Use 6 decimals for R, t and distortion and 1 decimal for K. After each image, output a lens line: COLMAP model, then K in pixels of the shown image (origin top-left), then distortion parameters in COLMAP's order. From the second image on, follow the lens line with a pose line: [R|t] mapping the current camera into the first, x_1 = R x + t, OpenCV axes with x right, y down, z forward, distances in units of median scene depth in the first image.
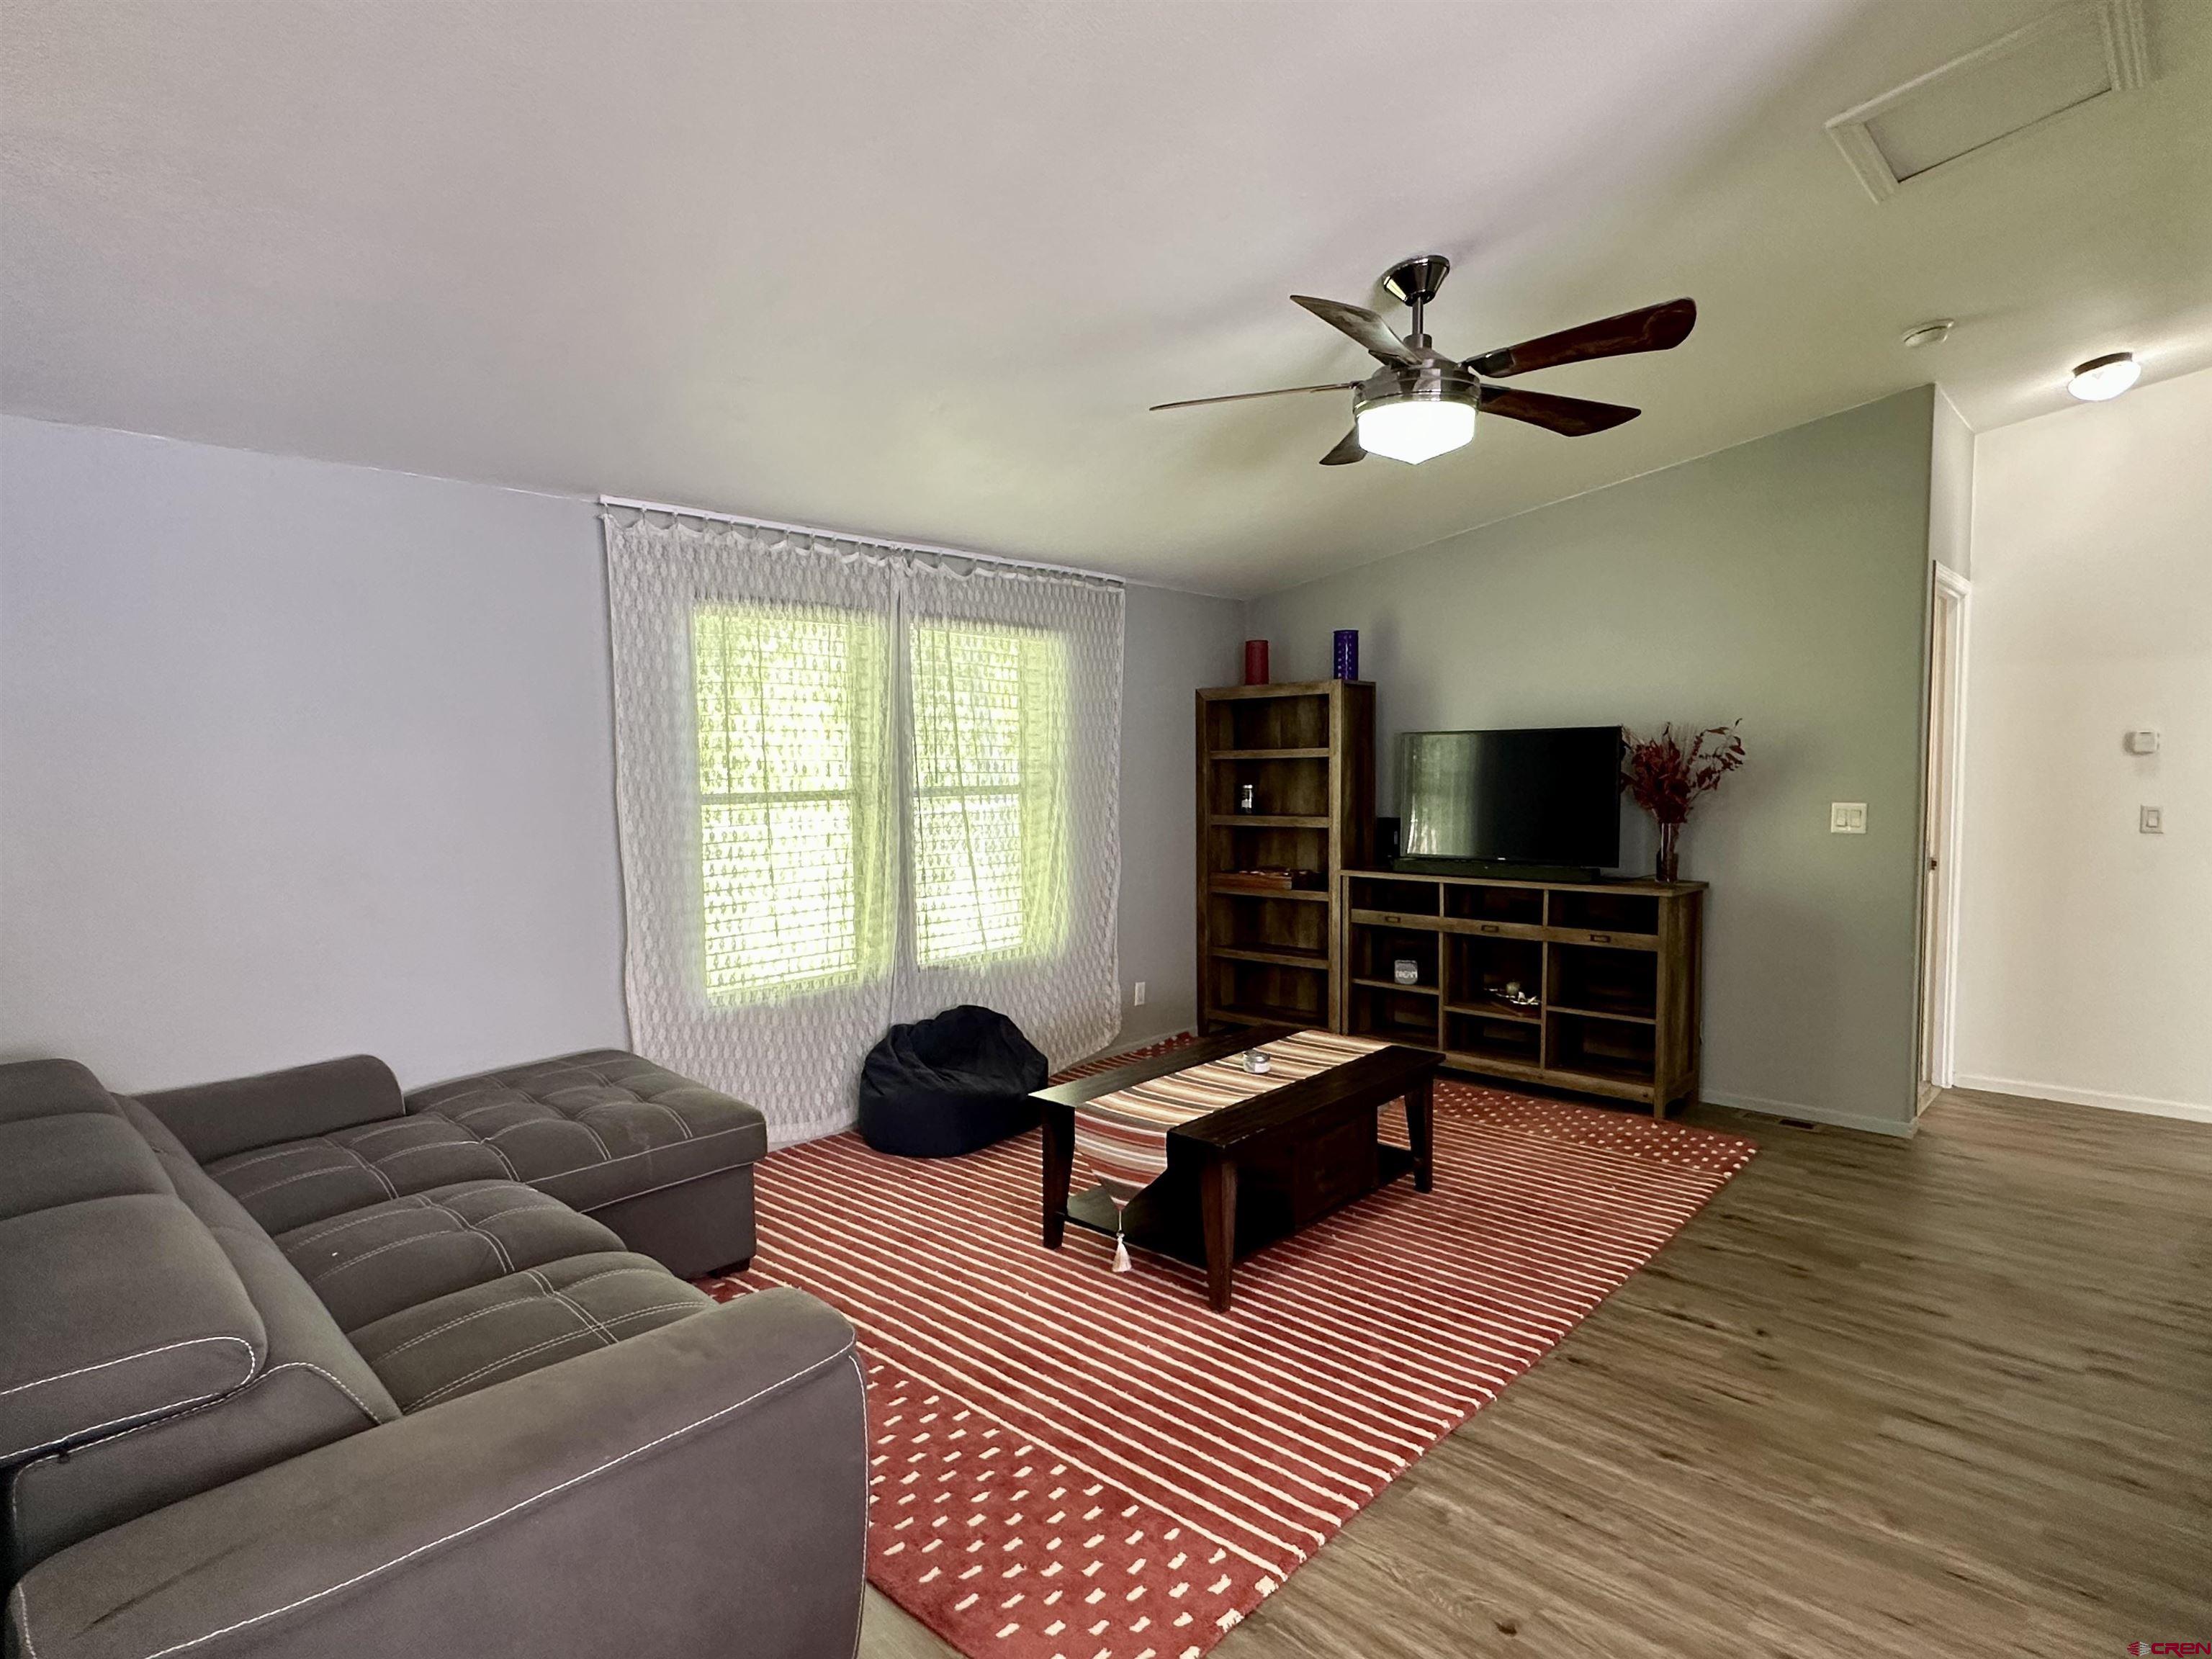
lens RADIAL K [[1184.3, 0, 1107.3], [0, 1184.3, 828.3], [0, 0, 1]] dist [0.003295, -0.002368]
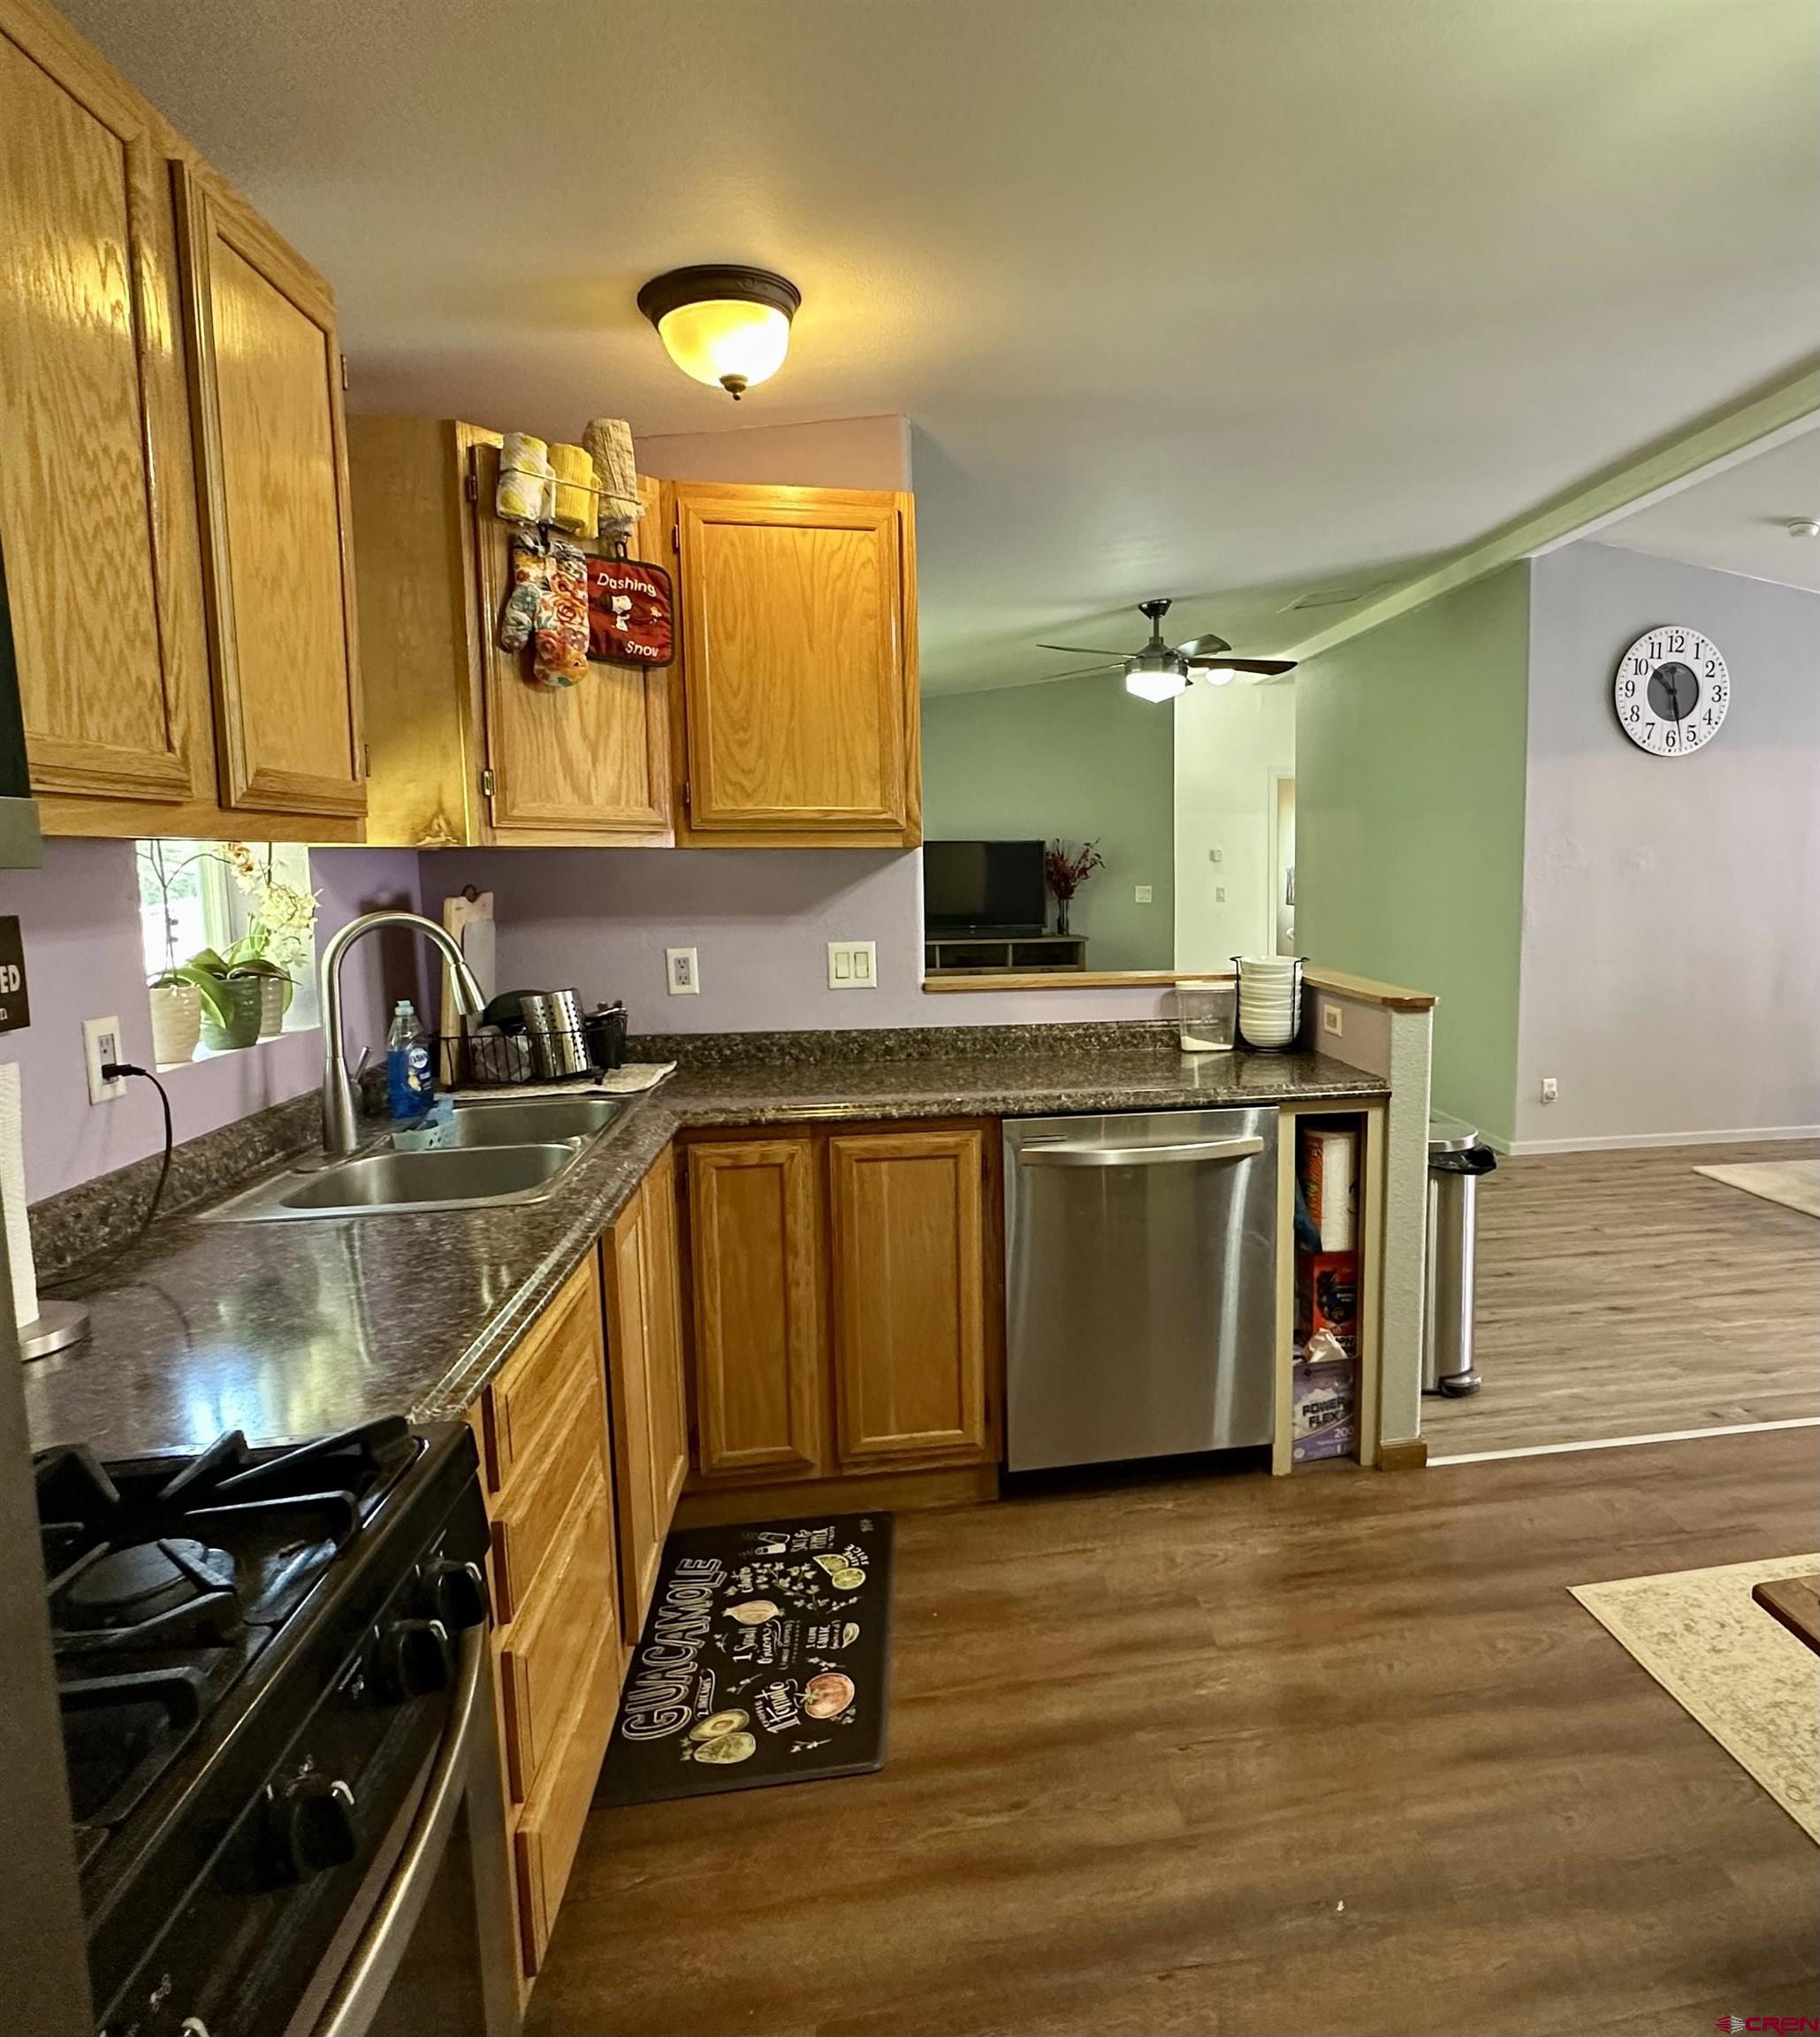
lens RADIAL K [[1229.3, 0, 1139.9], [0, 1229.3, 997.5], [0, 0, 1]] dist [-0.003579, -0.004026]
pose [[0.572483, -0.078212, 0.816178, -0.990231], [0.043524, 0.996935, 0.065004, 0.028190], [-0.818760, -0.001690, 0.574133, -0.090348]]
